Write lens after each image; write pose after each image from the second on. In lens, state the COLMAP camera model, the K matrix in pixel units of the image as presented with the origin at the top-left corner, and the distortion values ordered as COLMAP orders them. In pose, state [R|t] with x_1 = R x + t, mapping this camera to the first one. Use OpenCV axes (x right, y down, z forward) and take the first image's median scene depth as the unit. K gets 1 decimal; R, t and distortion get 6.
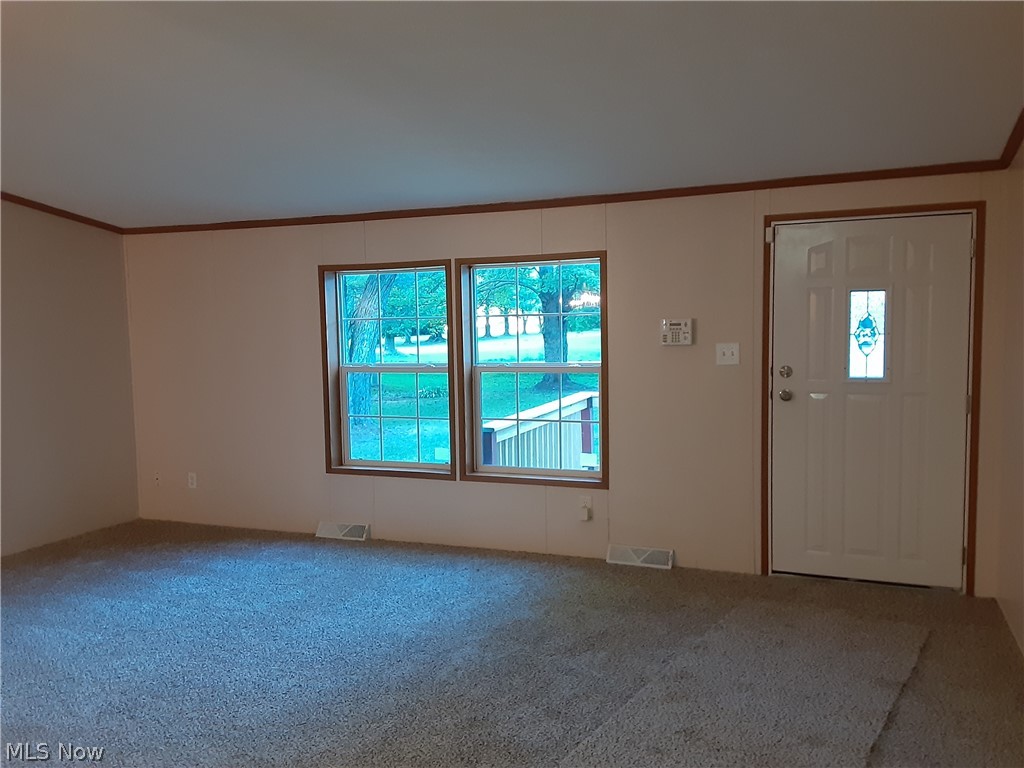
lens RADIAL K [[823.6, 0, 513.9], [0, 823.6, 389.6], [0, 0, 1]] dist [0.126168, -0.197675]
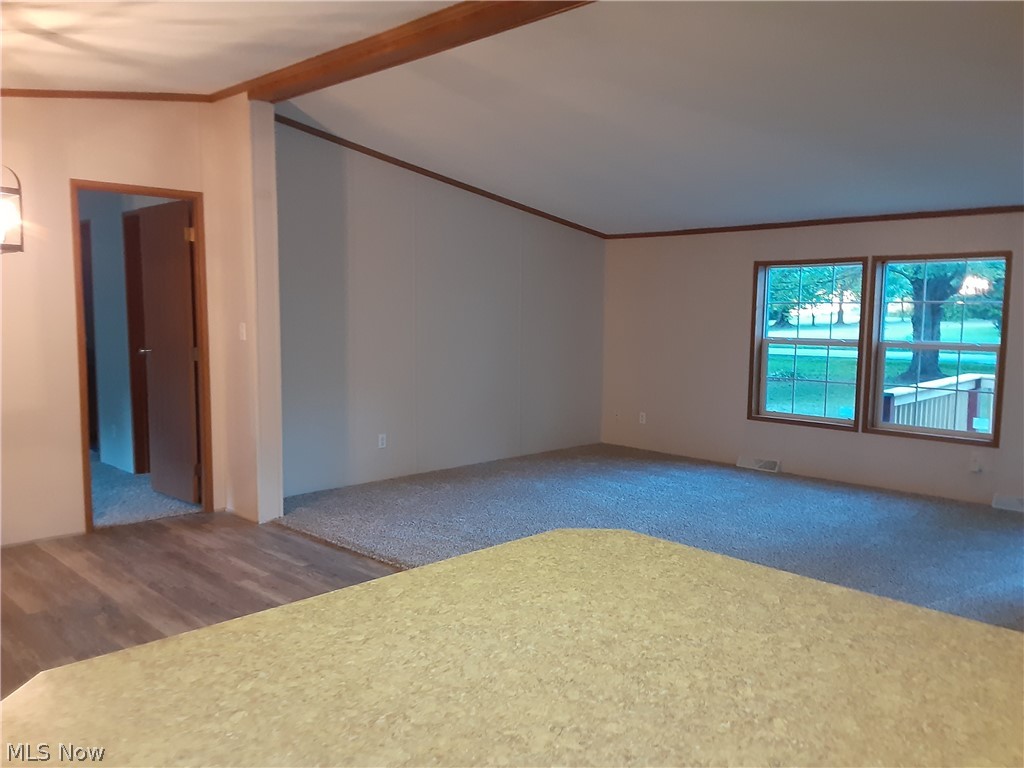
lens RADIAL K [[823.6, 0, 513.9], [0, 823.6, 389.6], [0, 0, 1]] dist [0.126168, -0.197675]
pose [[0.921585, 0.066801, -0.382387, -0.071762], [-0.058971, 0.997741, 0.032175, 0.035634], [0.383672, -0.007102, 0.923442, -0.391622]]
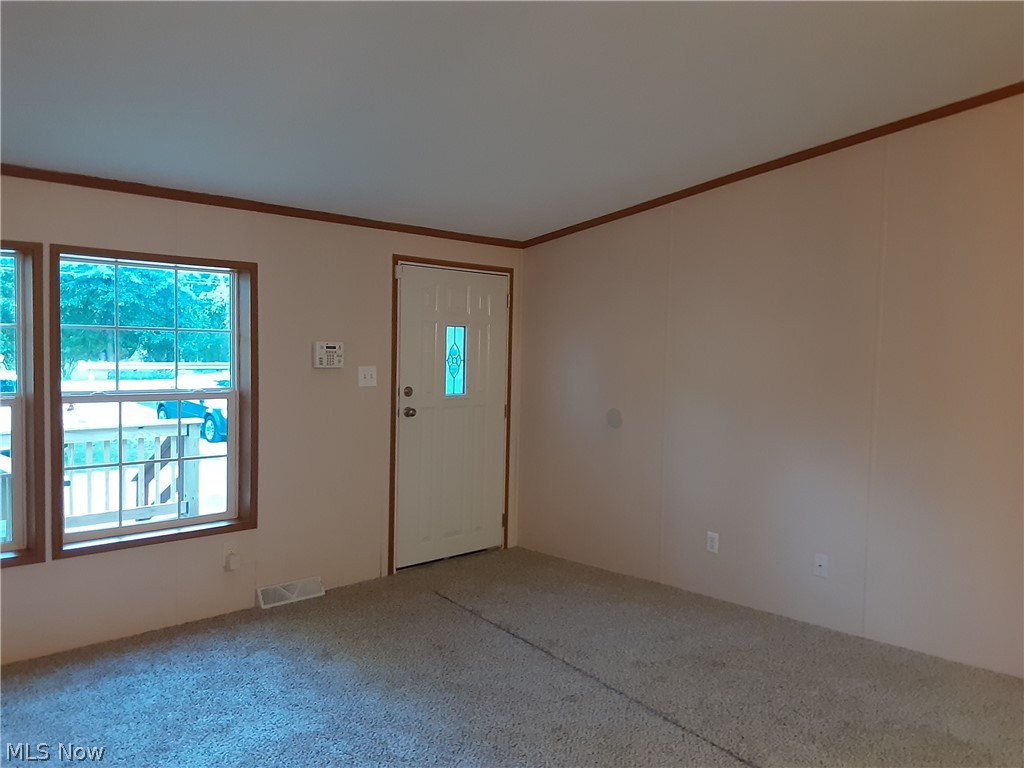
lens RADIAL K [[823.6, 0, 513.9], [0, 823.6, 389.6], [0, 0, 1]] dist [0.126168, -0.197675]
pose [[0.379269, -0.020653, 0.925056, -0.583389], [0.050537, 0.998721, 0.001578, -0.015913], [-0.923905, 0.046152, 0.379828, 0.368992]]
